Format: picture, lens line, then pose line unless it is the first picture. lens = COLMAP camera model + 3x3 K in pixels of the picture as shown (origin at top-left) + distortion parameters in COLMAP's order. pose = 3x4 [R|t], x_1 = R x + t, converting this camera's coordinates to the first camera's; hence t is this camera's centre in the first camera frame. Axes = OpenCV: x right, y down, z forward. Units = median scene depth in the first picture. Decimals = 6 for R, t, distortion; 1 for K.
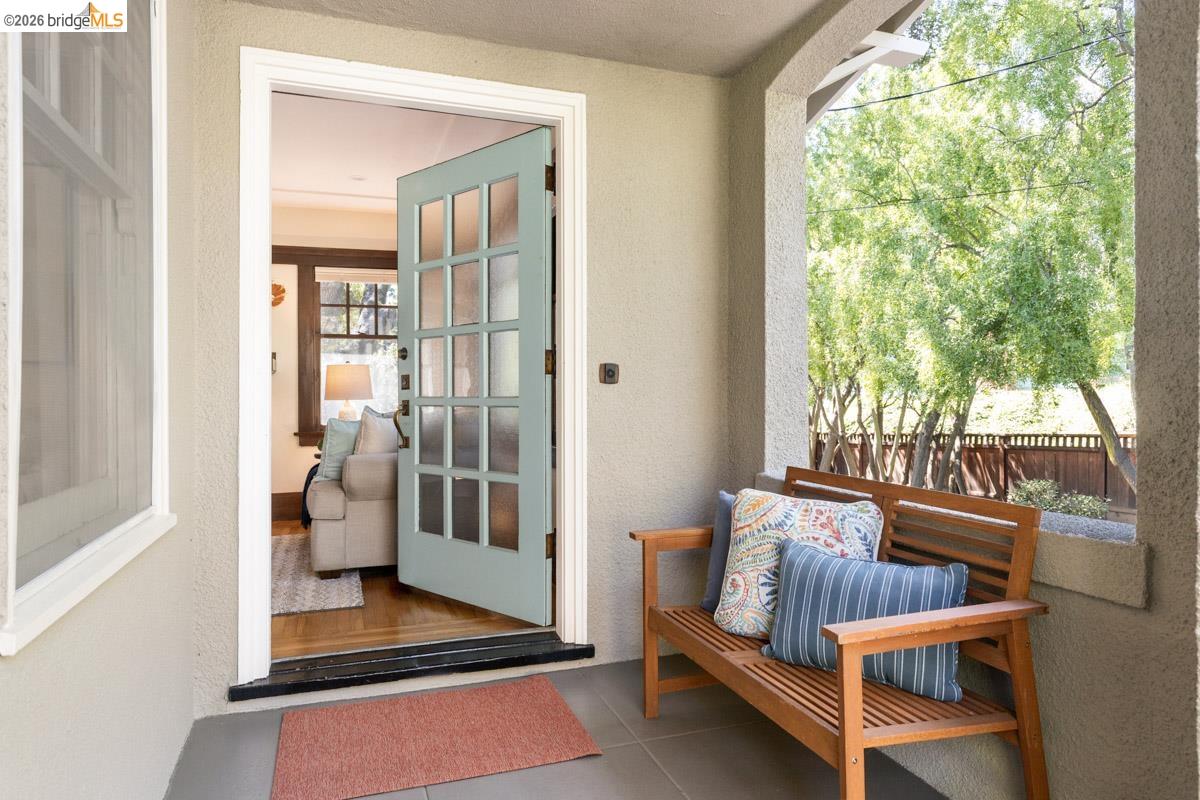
lens RADIAL K [[728.5, 0, 600.0], [0, 728.5, 400.0], [0, 0, 1]] dist [0.000082, -0.000004]
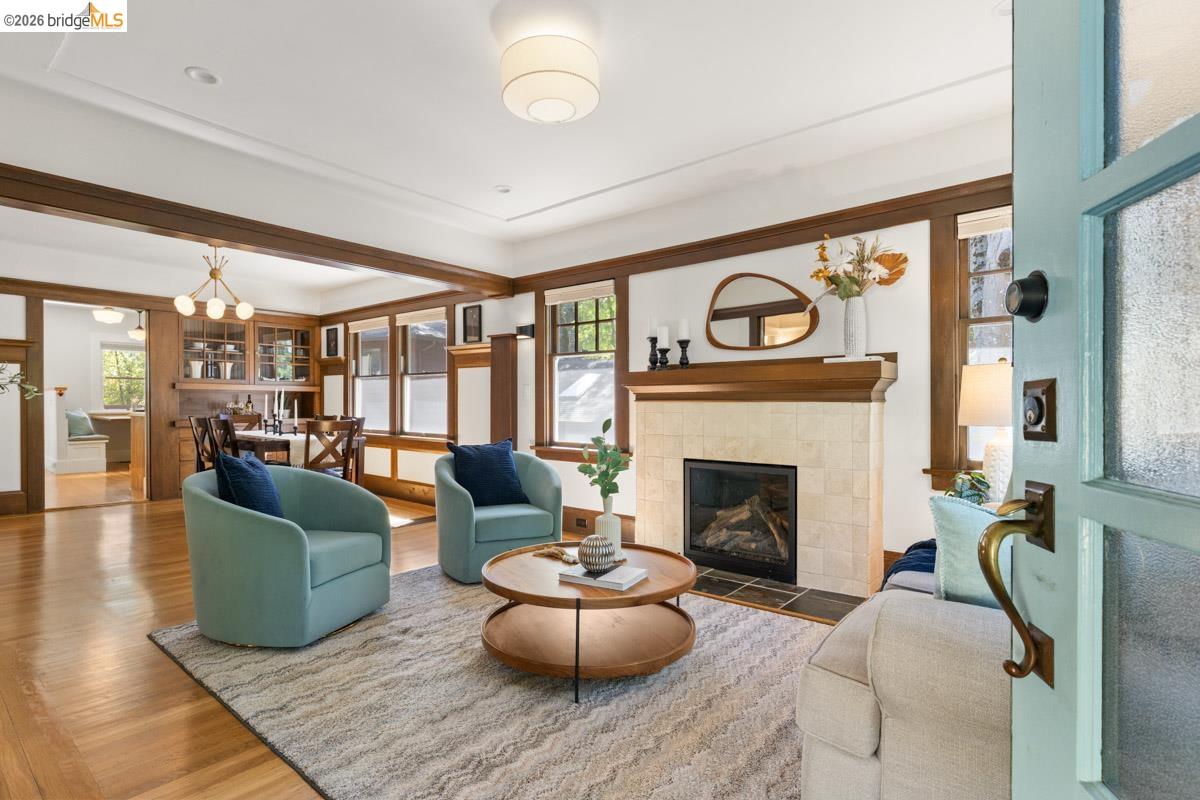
lens RADIAL K [[588.3, 0, 598.1], [0, 588.3, 414.6], [0, 0, 1]] dist [-0.000635, -0.000092]
pose [[0.507972, 0.016218, -0.861221, -0.103245], [0.000060, 0.999822, 0.018864, -0.016087], [0.861374, -0.009634, 0.507880, 0.462789]]
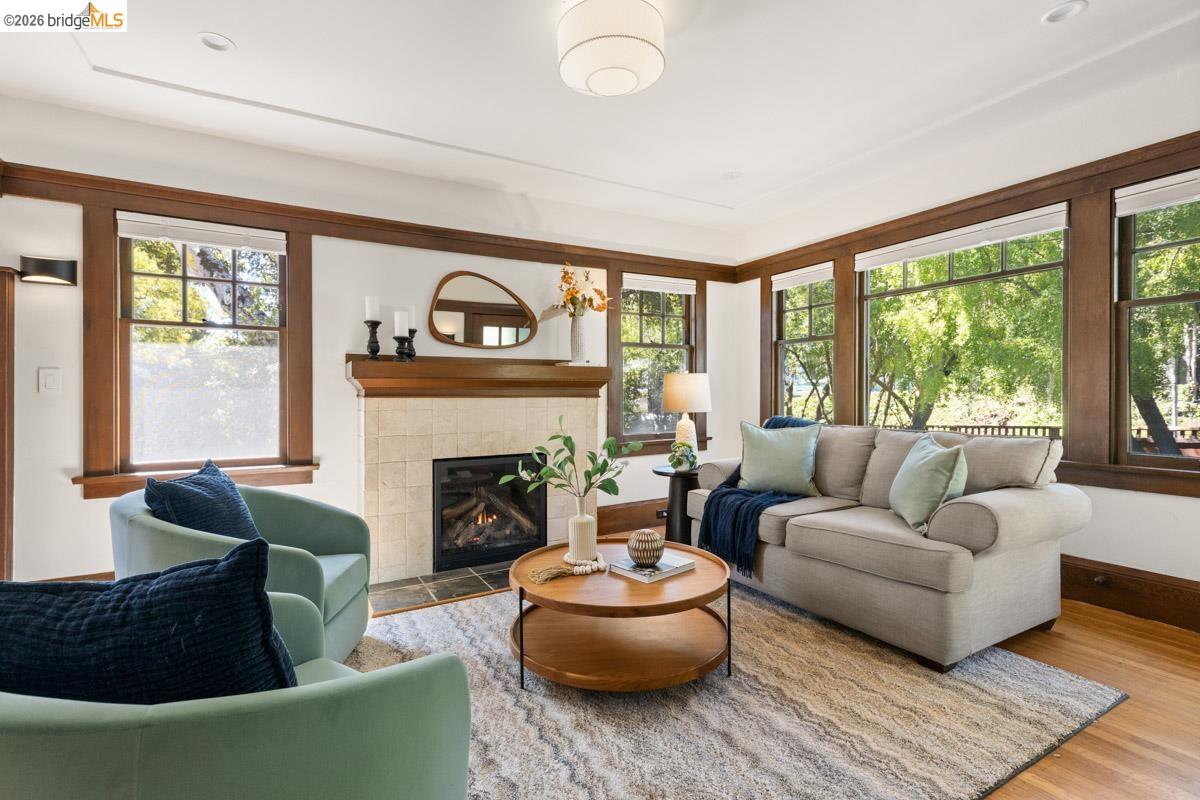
lens RADIAL K [[539.3, 0, 600.0], [0, 539.3, 400.0], [0, 0, 1]] dist [0.000383, -0.000229]
pose [[0.983351, -0.007990, 0.181543, -0.557046], [0.008373, 0.999964, -0.001344, -0.013138], [-0.181526, 0.002842, 0.983382, 0.302653]]
